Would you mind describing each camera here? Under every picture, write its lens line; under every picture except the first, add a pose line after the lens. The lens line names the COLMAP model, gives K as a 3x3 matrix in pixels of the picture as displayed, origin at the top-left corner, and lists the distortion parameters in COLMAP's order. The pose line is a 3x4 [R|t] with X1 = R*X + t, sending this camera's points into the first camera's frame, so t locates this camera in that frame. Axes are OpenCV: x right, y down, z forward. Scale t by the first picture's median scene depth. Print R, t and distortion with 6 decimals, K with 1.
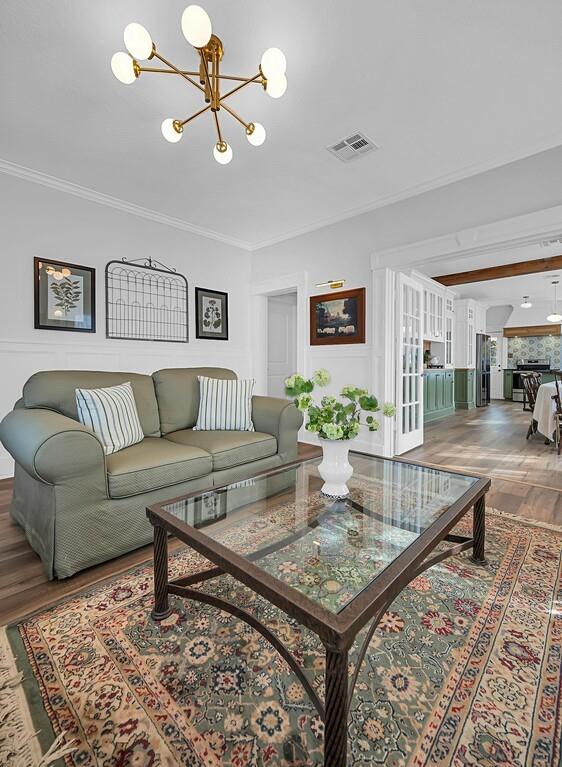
lens RADIAL K [[333.8, 0, 279.7], [0, 333.8, 372.7], [0, 0, 1]] dist [-0.000985, -0.002165]
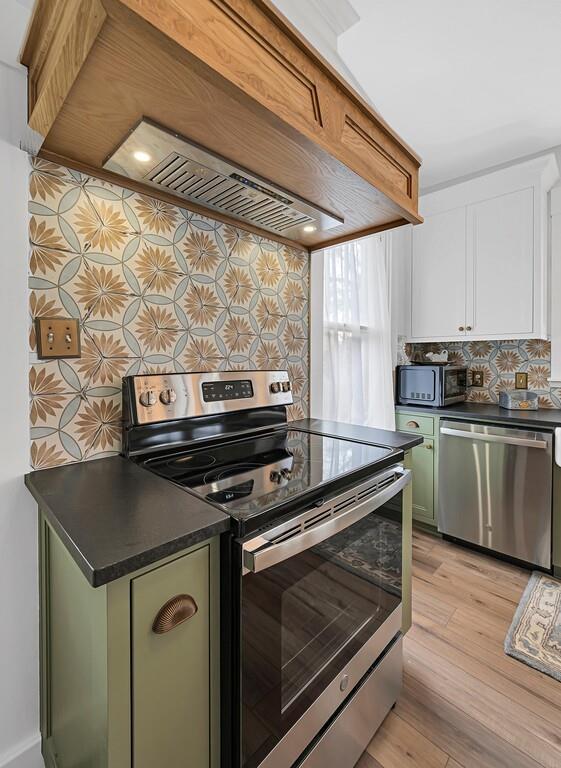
lens RADIAL K [[334.2, 0, 277.9], [0, 334.2, 365.5], [0, 0, 1]] dist [-0.000985, -0.002165]
pose [[0.014773, -0.017728, 0.999734, 2.193213], [0.017286, 0.999698, 0.017472, -0.160872], [-0.999741, 0.017024, 0.015075, 3.461007]]
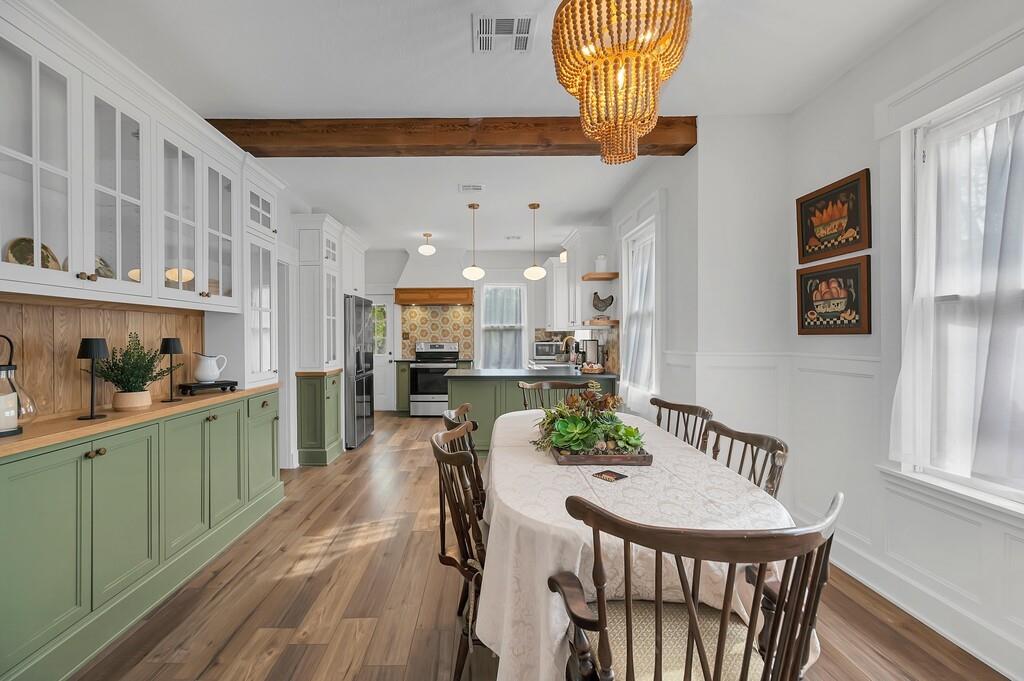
lens RADIAL K [[453.1, 0, 476.8], [0, 453.1, 338.6], [0, 0, 1]] dist [-0.001904, -0.000583]
pose [[0.727884, -0.006645, 0.685668, 0.869136], [0.016173, 0.999841, -0.007479, -0.143640], [-0.685509, 0.016533, 0.727876, 1.231239]]
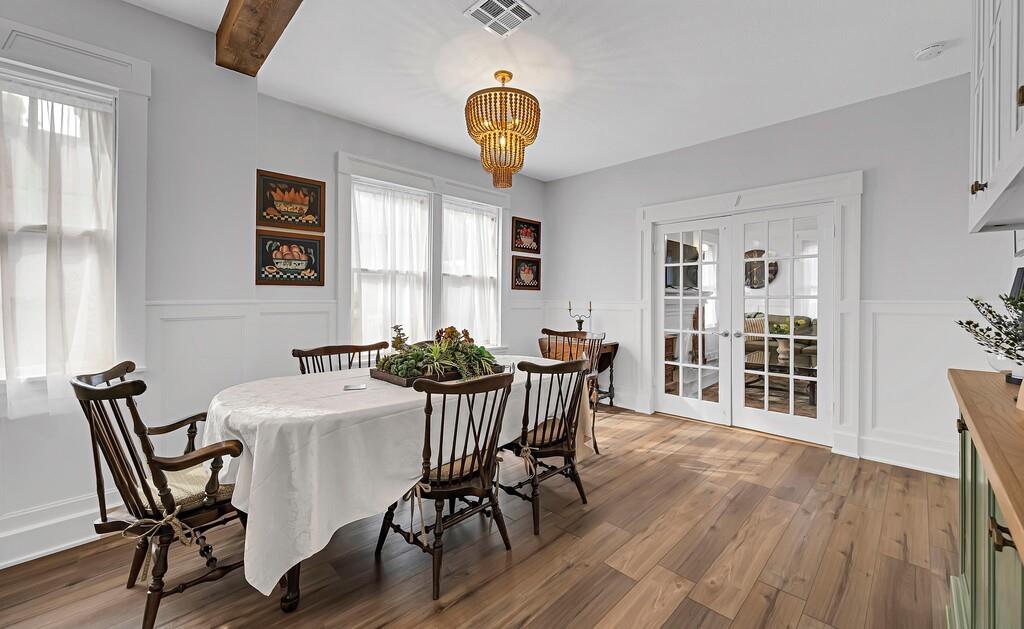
lens RADIAL K [[407.2, 0, 505.3], [0, 407.2, 300.9], [0, 0, 1]] dist [0.002145, 0.000102]
pose [[-0.999536, -0.009714, 0.028858, 1.439879], [-0.008921, 0.999583, 0.027480, -0.139792], [-0.029113, 0.027210, -0.999206, 2.638848]]
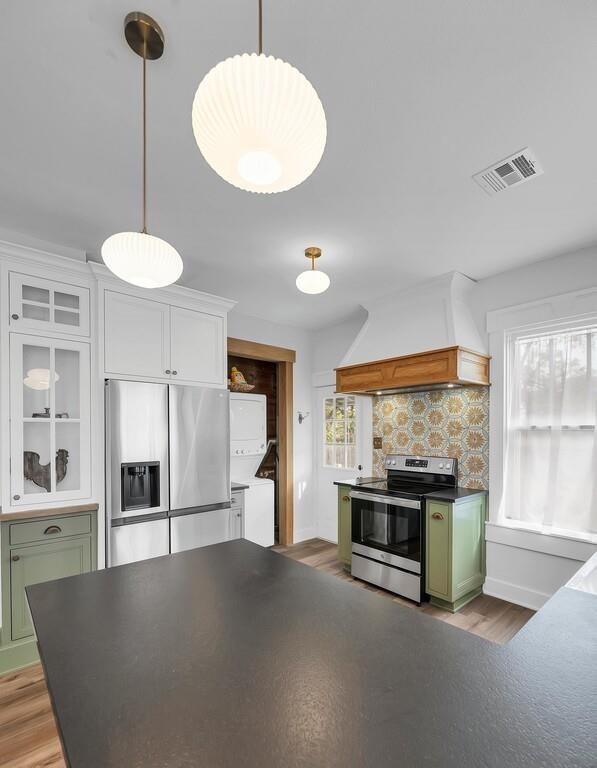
lens RADIAL K [[365.8, 0, 302.6], [0, 365.8, 436.8], [0, 0, 1]] dist [0.003506, 0.000171]
pose [[0.997315, 0.001632, -0.073213, 2.366626], [-0.002077, 0.999980, -0.005996, -0.205794], [0.073202, 0.006132, 0.997298, 2.151425]]
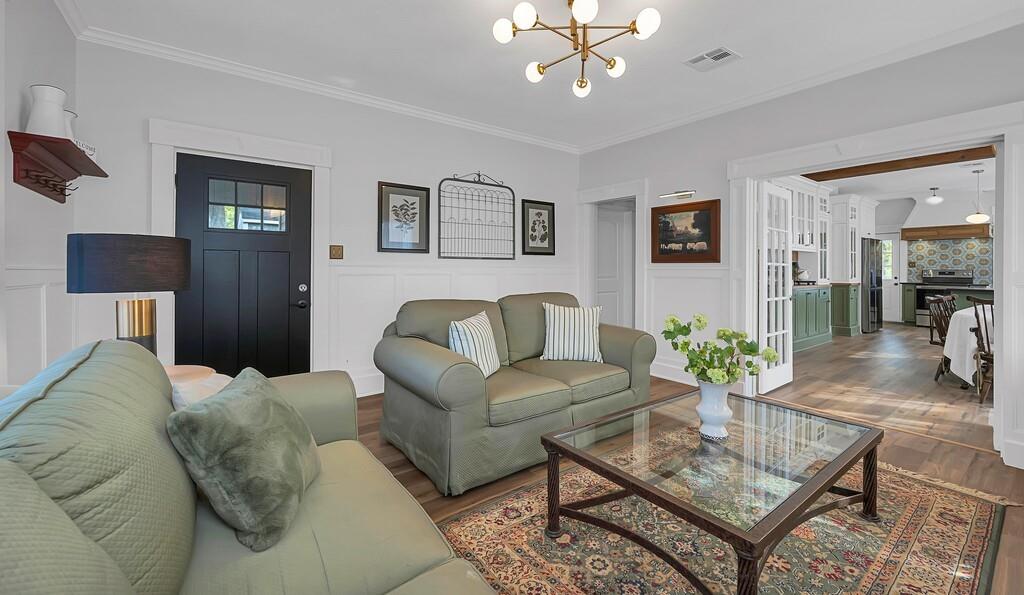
lens RADIAL K [[412.9, 0, 520.7], [0, 412.9, 268.4], [0, 0, 1]] dist [-0.002041, 0.000100]
pose [[0.987698, 0.003310, -0.156338, -0.125804], [-0.006496, 0.999781, -0.019877, -0.068150], [0.156238, 0.020648, 0.987504, -0.202034]]
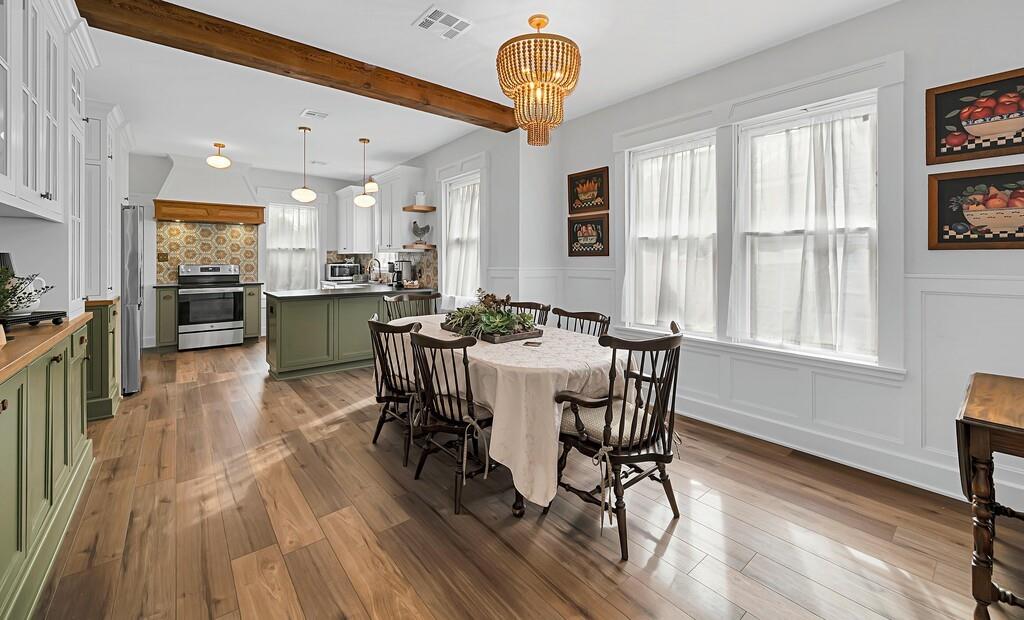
lens RADIAL K [[412.5, 0, 520.5], [0, 412.5, 258.5], [0, 0, 1]] dist [-0.001987, -0.000213]
pose [[0.105135, 0.003719, 0.994451, 0.516314], [0.017765, 0.999826, -0.005617, -0.134727], [-0.994299, 0.018256, 0.105051, 1.513508]]
